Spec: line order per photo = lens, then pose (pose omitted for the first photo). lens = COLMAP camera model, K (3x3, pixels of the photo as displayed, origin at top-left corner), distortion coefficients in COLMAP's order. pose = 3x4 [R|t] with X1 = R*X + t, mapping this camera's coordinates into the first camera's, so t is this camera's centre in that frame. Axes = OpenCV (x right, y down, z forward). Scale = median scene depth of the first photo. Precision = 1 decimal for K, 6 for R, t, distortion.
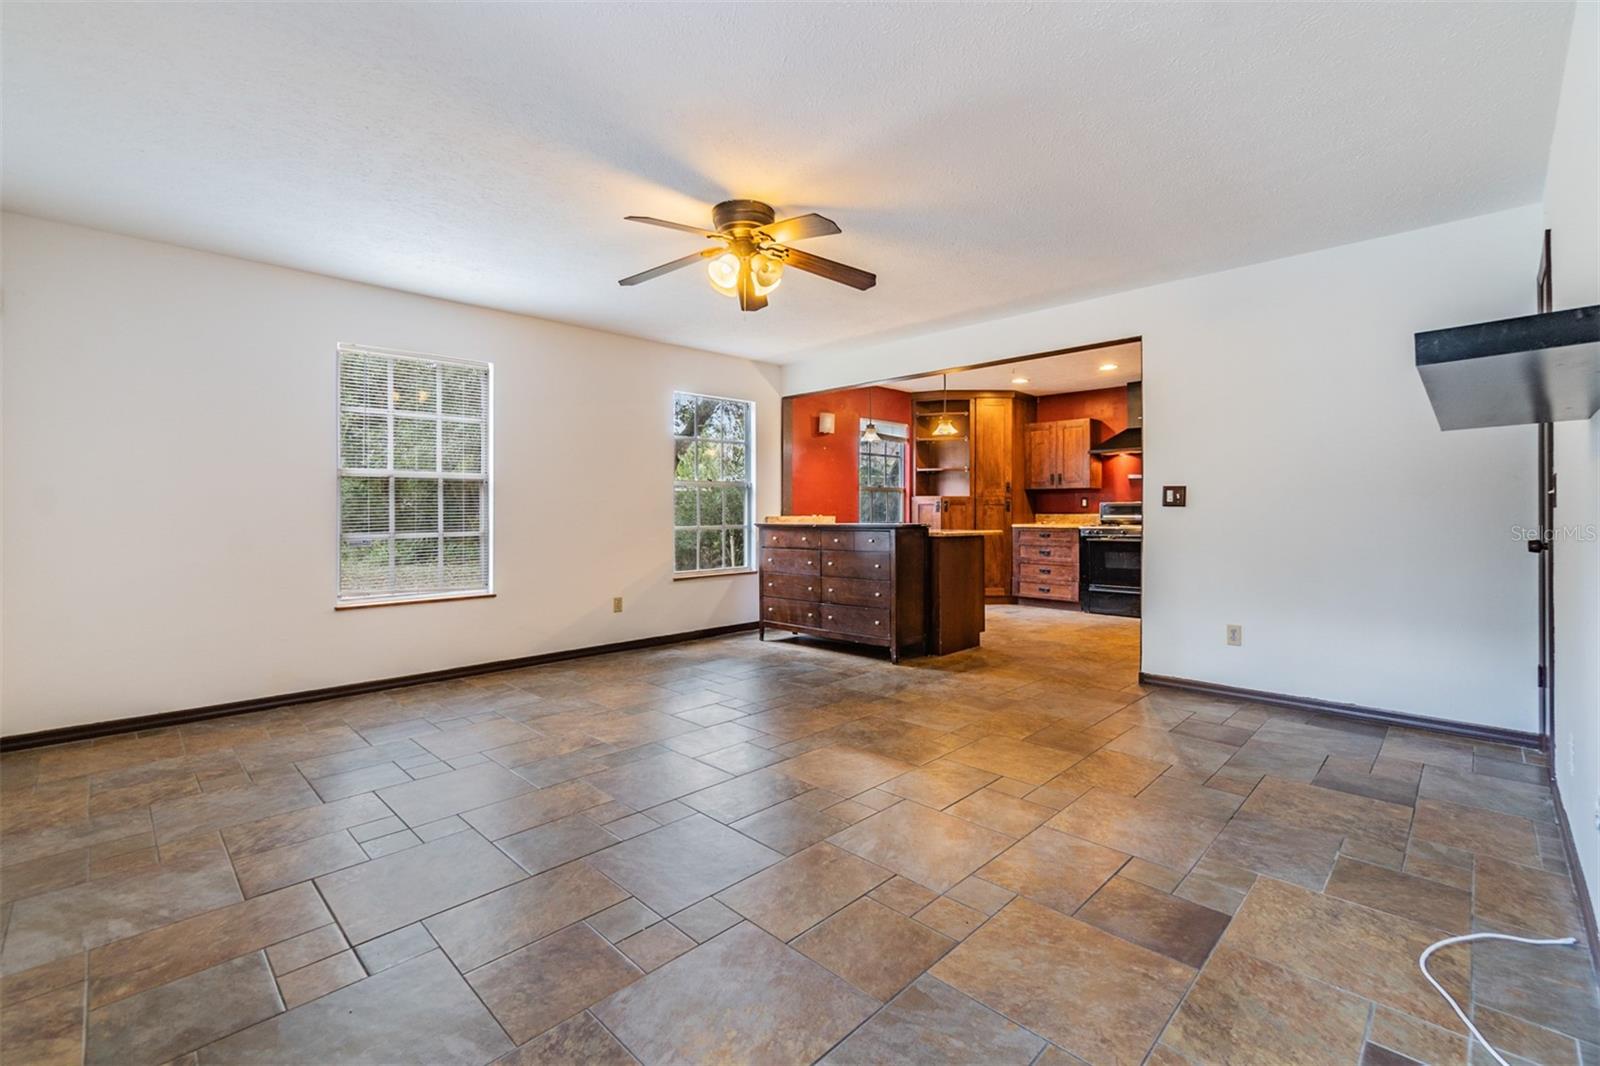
lens RADIAL K [[691.0, 0, 797.0], [0, 691.0, 508.5], [0, 0, 1]] dist [-0.004101, -0.000052]
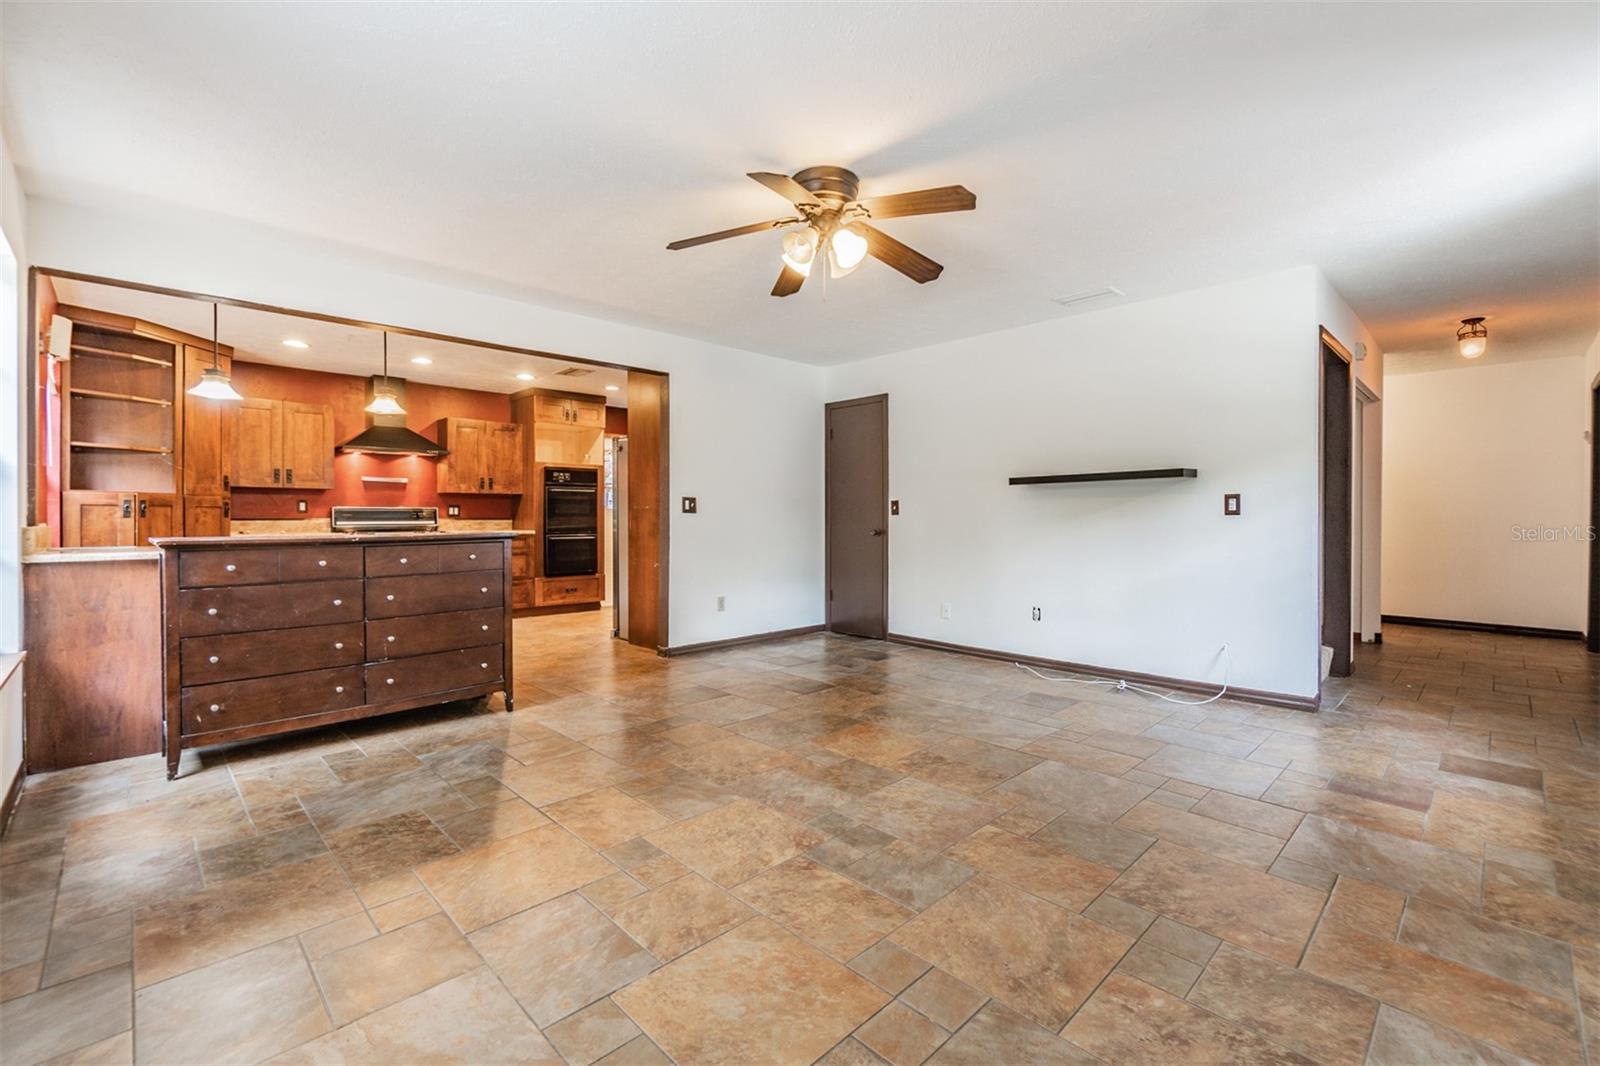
lens RADIAL K [[691.0, 0, 800.2], [0, 691.0, 526.2], [0, 0, 1]] dist [-0.004101, -0.000052]
pose [[0.015271, -0.011693, 0.999815, -0.413649], [-0.003827, 0.999924, 0.011753, 0.003210], [-0.999876, -0.004005, 0.015225, 0.429423]]
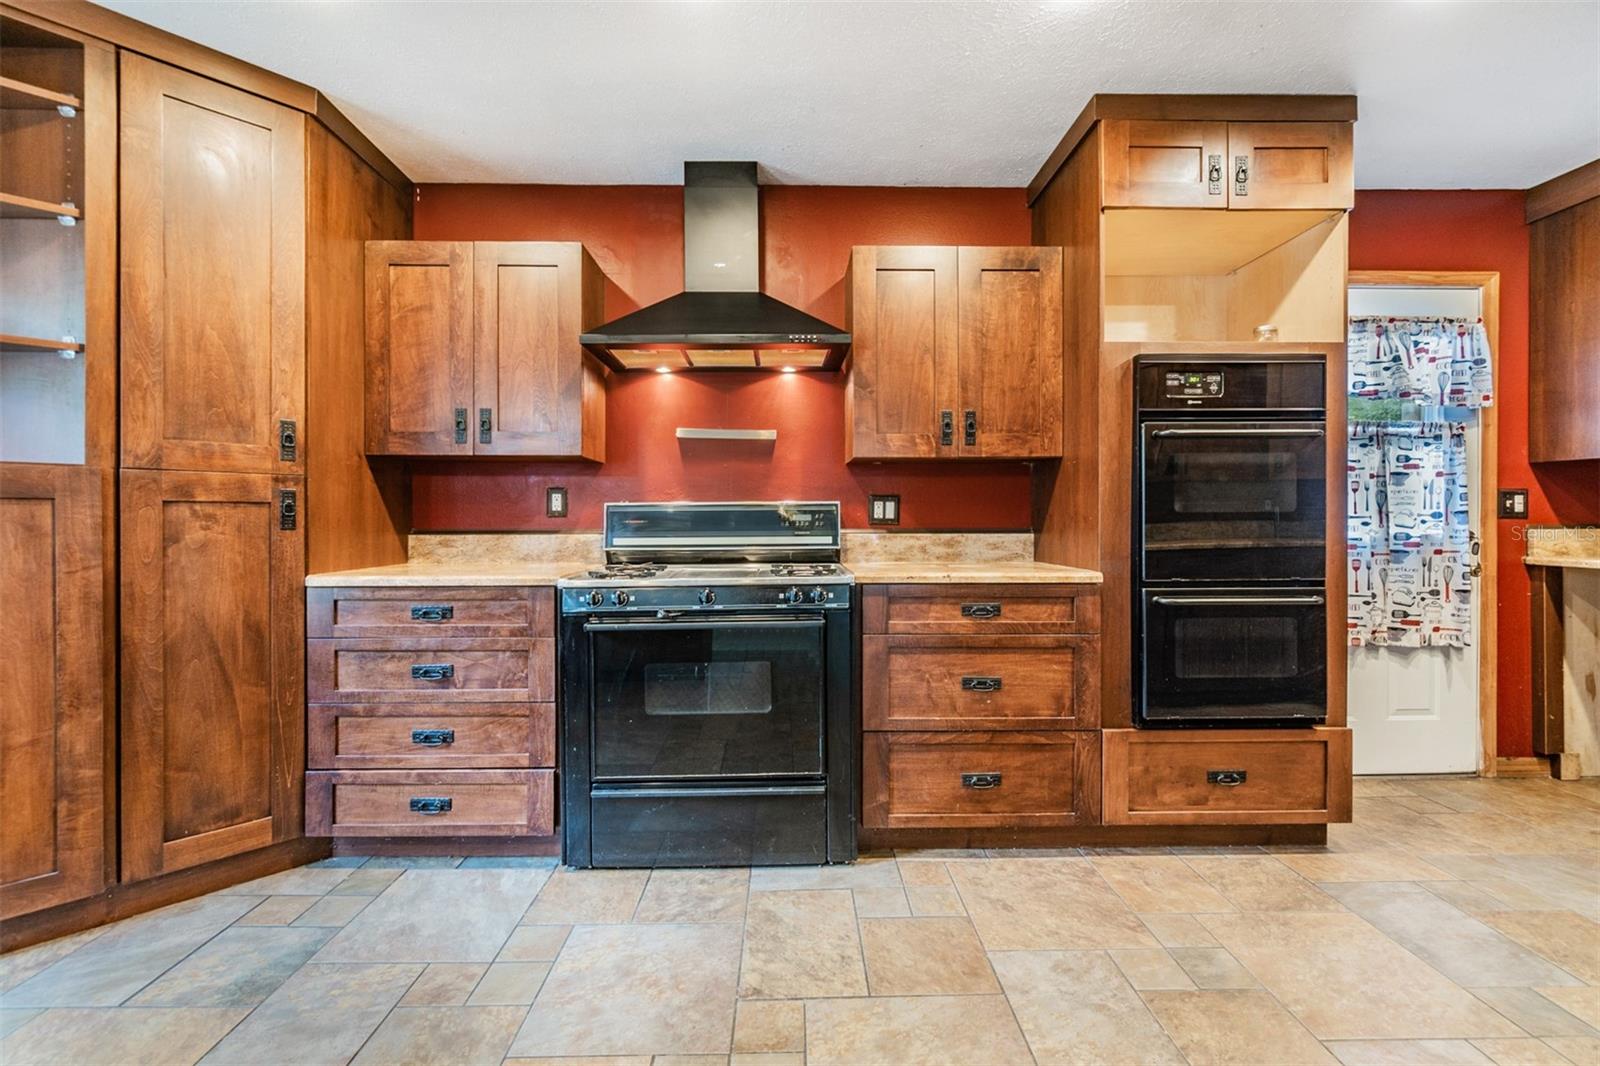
lens RADIAL K [[691.0, 0, 803.7], [0, 691.0, 522.7], [0, 0, 1]] dist [-0.004101, -0.000052]
pose [[0.689450, -0.002281, 0.724329, 0.265751], [-0.001493, 0.999988, 0.004570, 0.000333], [-0.724332, -0.004232, 0.689439, 0.712657]]
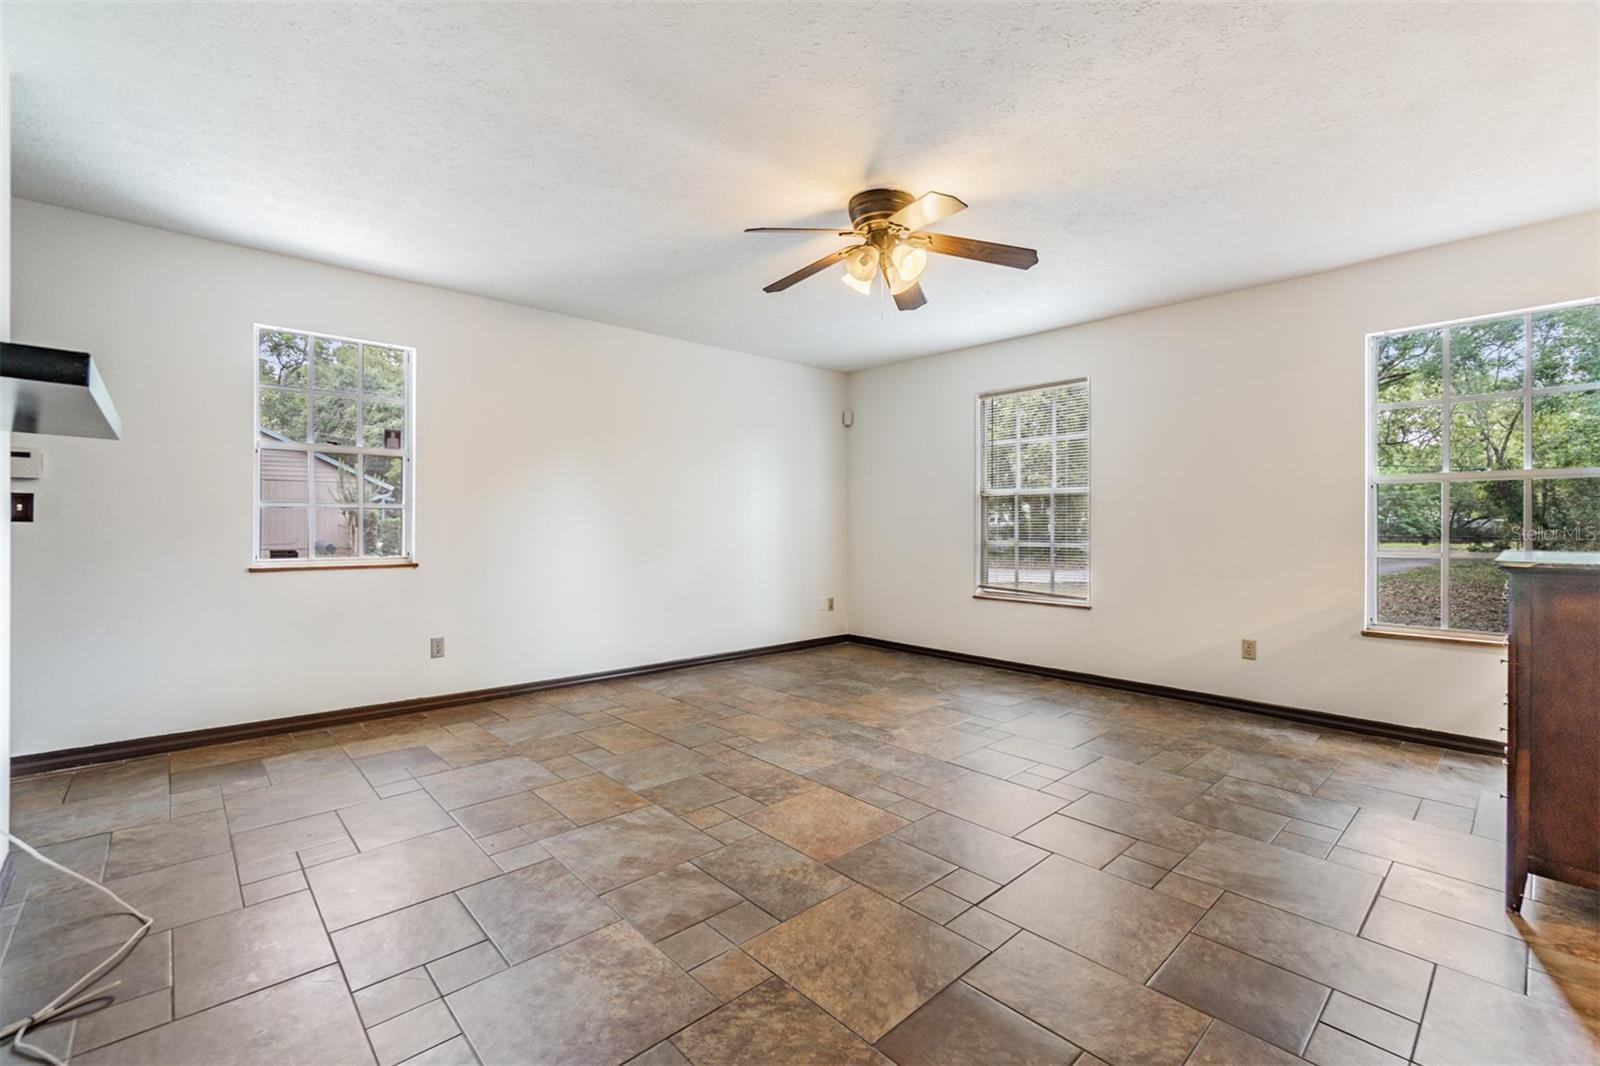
lens RADIAL K [[691.0, 0, 805.7], [0, 691.0, 521.7], [0, 0, 1]] dist [-0.004101, -0.000052]
pose [[-0.039084, 0.003655, -0.999229, 0.362501], [-0.001238, 0.999992, 0.003706, -0.001250], [0.999235, 0.001382, -0.039079, 0.393842]]
